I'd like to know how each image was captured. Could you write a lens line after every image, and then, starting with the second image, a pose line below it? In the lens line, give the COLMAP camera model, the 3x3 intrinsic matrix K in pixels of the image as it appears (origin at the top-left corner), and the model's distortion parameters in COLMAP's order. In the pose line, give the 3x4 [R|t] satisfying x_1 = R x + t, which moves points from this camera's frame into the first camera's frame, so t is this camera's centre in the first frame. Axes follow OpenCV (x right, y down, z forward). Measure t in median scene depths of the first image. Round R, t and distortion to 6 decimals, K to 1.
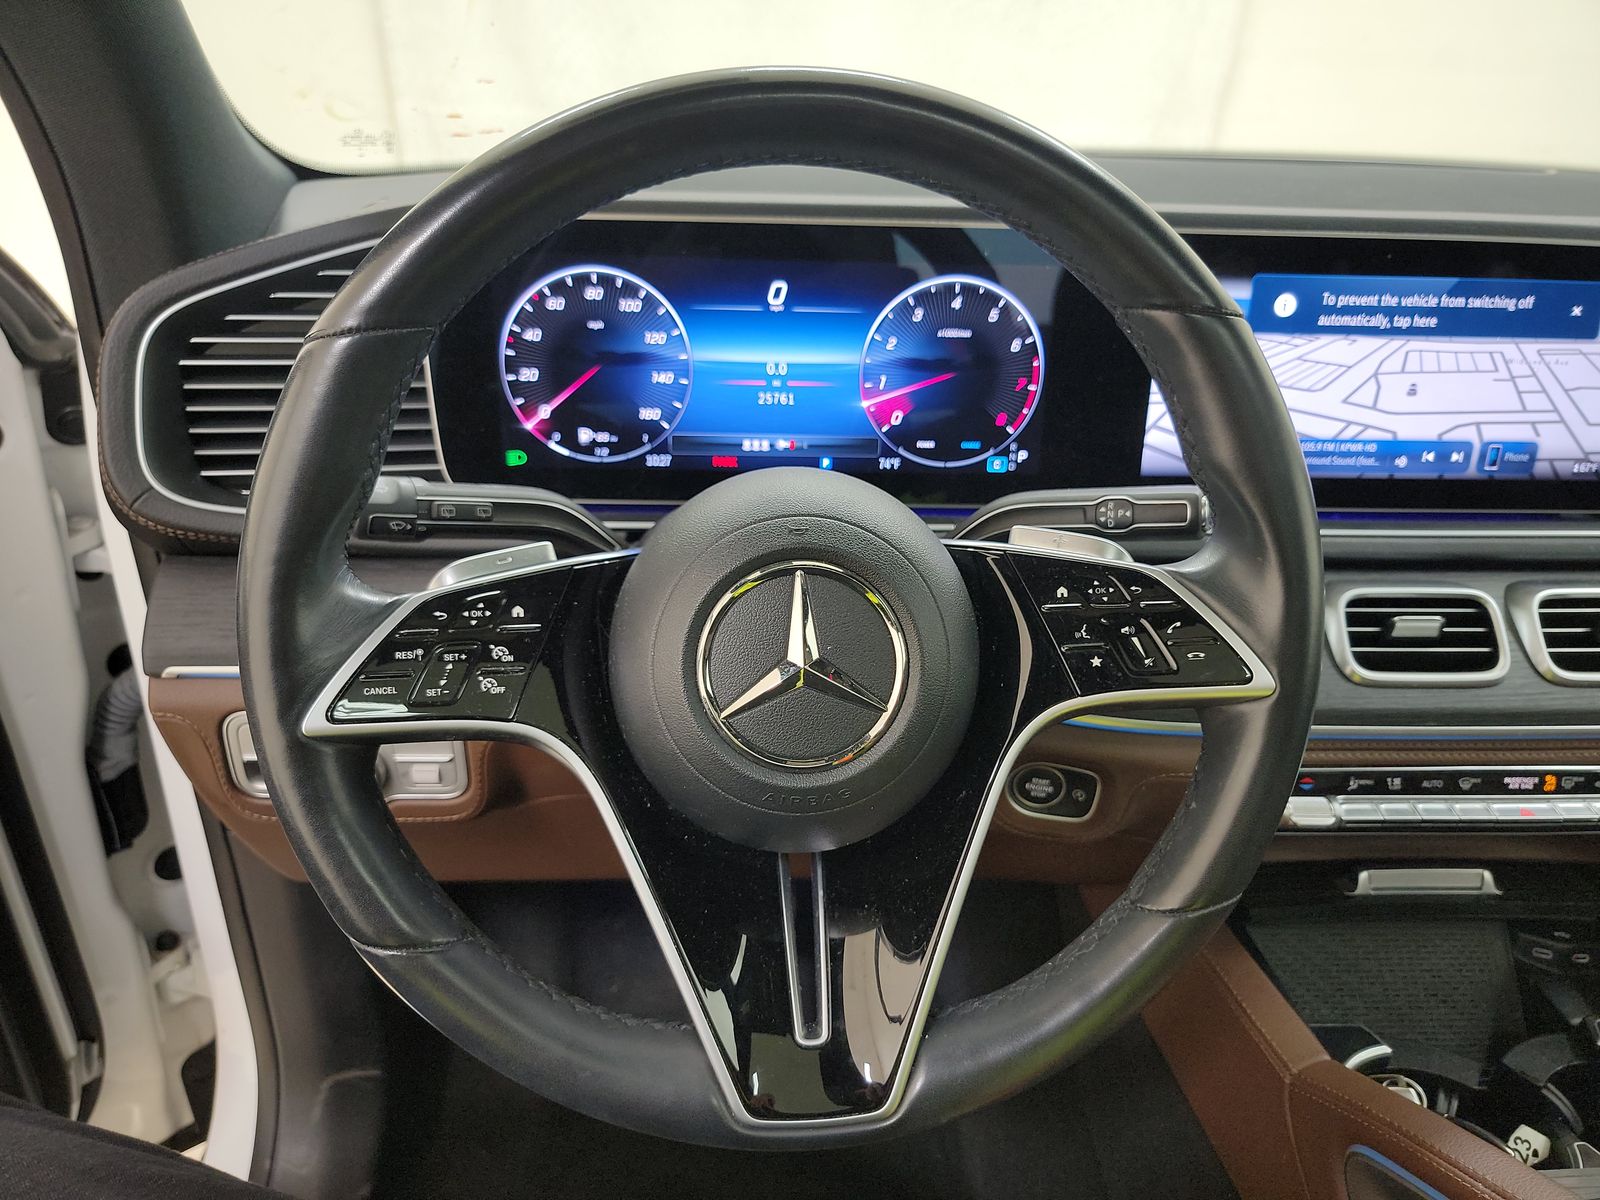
lens RADIAL K [[1119.4, 0, 818.1], [0, 1119.4, 625.1], [0, 0, 1]] dist [0.044767, -0.046406]
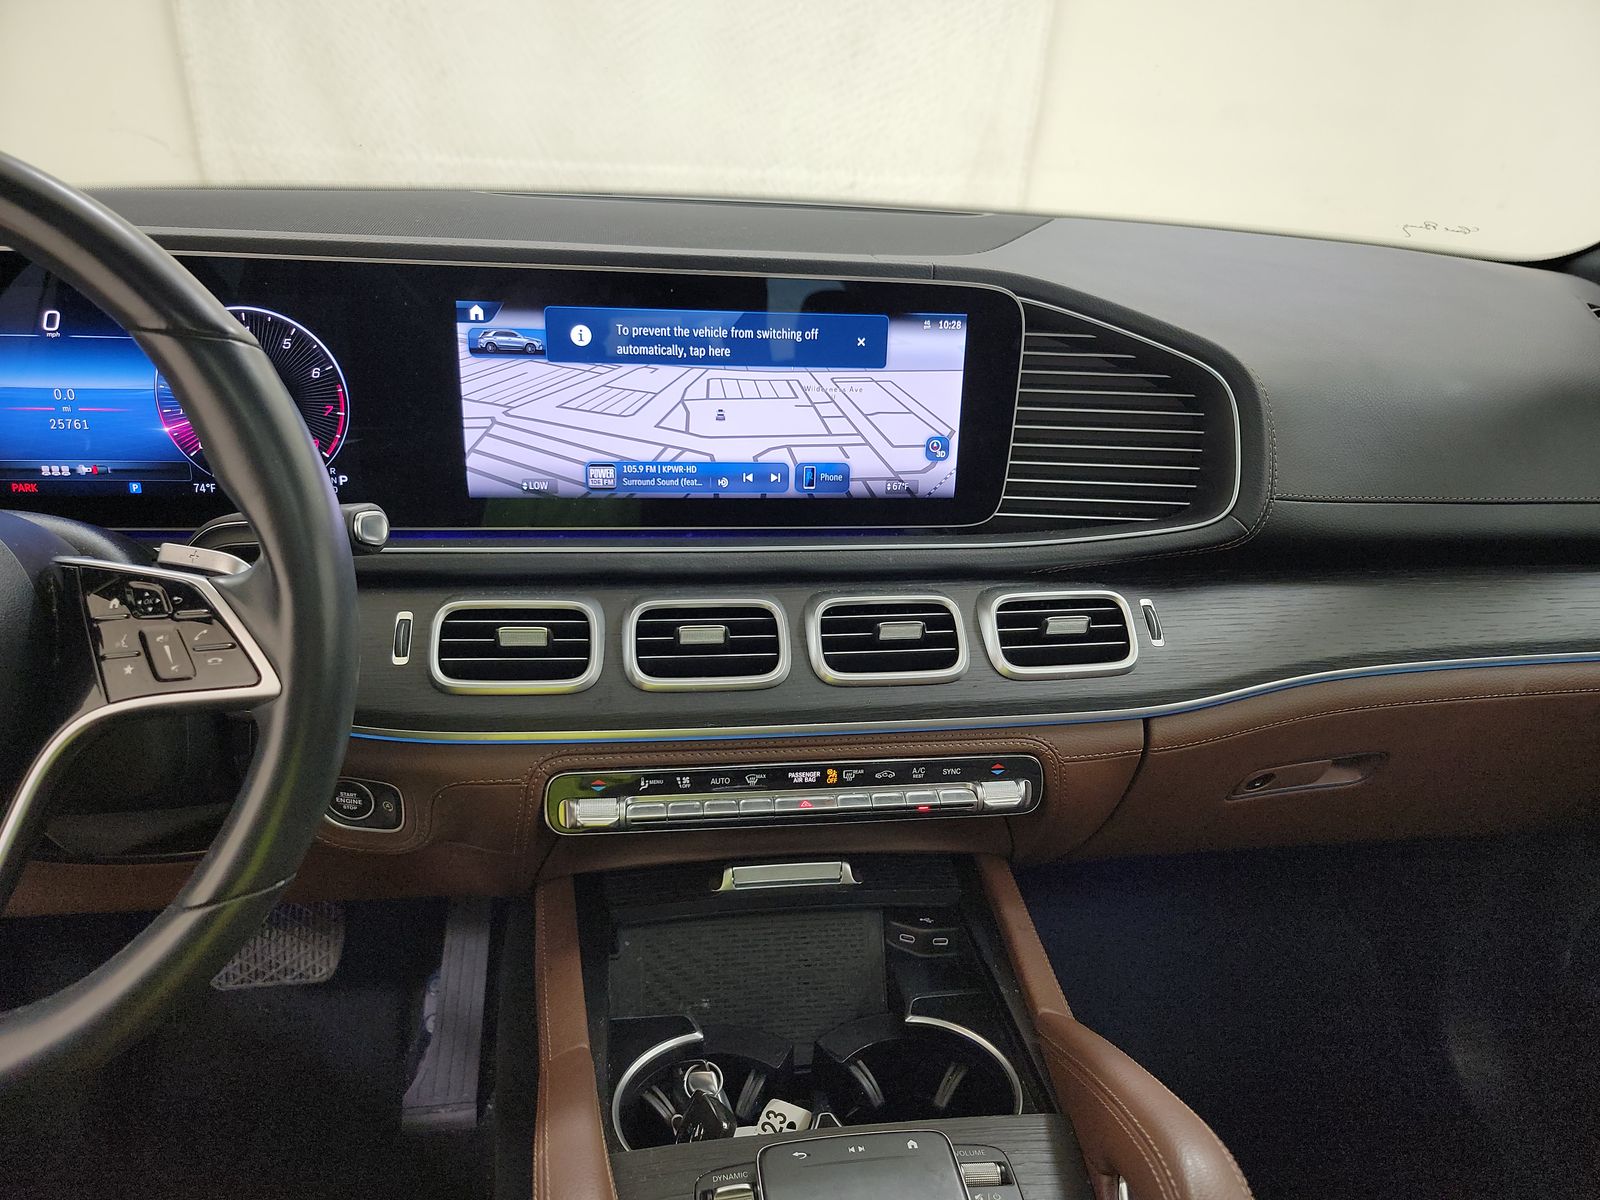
lens RADIAL K [[1106.6, 0, 798.3], [0, 1106.6, 638.3], [0, 0, 1]] dist [0.052808, -0.055230]
pose [[0.995991, -0.024862, 0.085926, 0.514678], [0.026641, 0.999452, -0.019622, 0.026753], [-0.085391, 0.021832, 0.996108, -0.052178]]
